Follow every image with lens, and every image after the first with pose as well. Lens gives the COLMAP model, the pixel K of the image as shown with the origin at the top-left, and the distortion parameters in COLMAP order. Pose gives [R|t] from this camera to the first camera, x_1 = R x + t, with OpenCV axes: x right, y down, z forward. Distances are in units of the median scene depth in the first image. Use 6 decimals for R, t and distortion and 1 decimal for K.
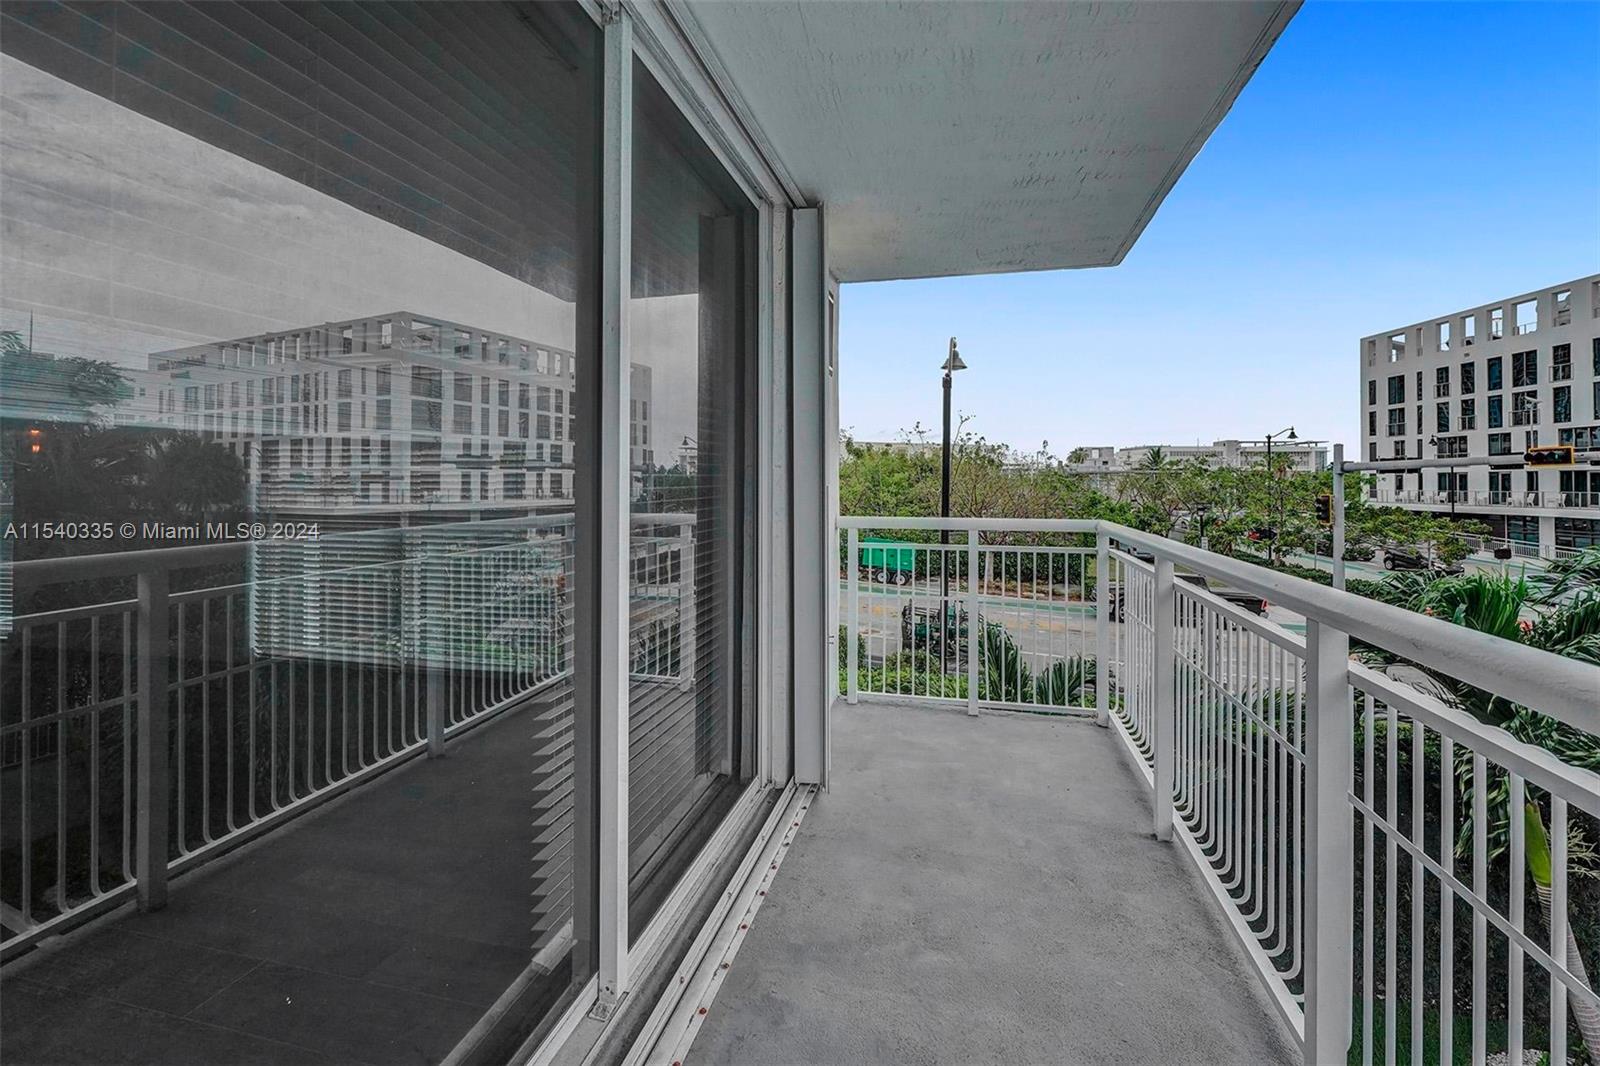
lens RADIAL K [[675.4, 0, 812.6], [0, 675.4, 476.0], [0, 0, 1]] dist [-0.002738, -0.001577]
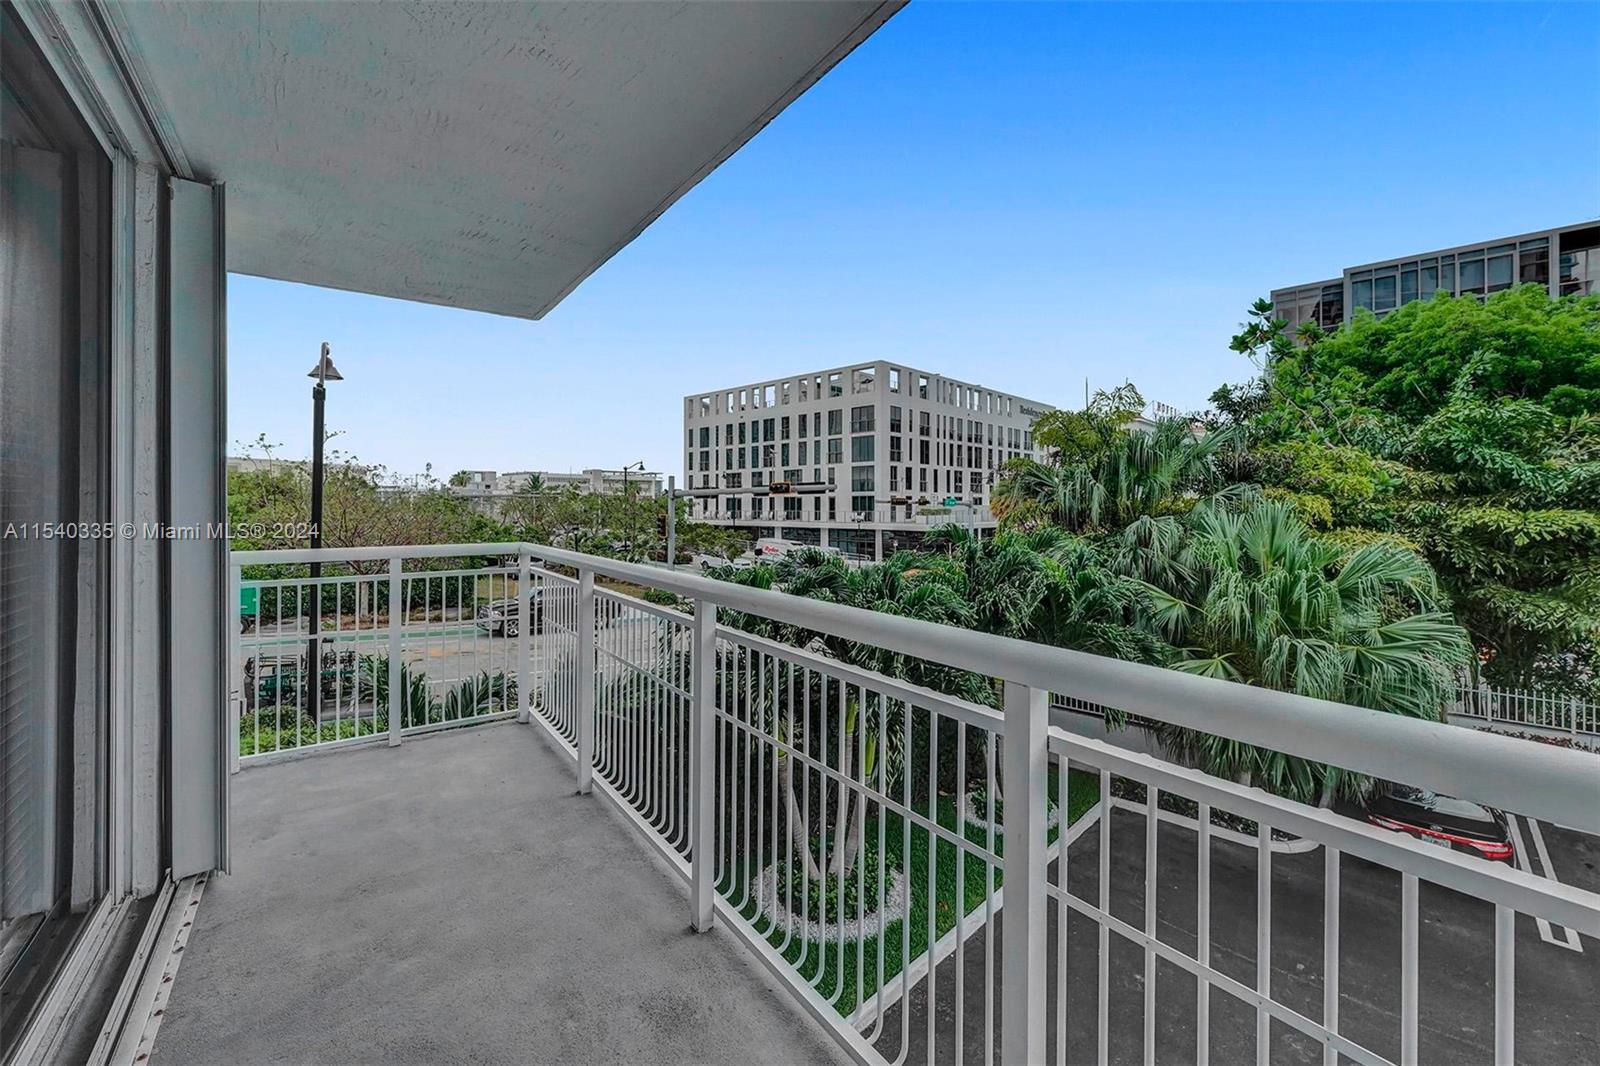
lens RADIAL K [[653.1, 0, 801.2], [0, 653.1, 513.1], [0, 0, 1]] dist [-0.001720, -0.000724]
pose [[0.647008, -0.011914, 0.762390, -0.099304], [-0.005161, 0.999787, 0.020003, -0.007499], [-0.762466, -0.016877, 0.646808, -0.062460]]
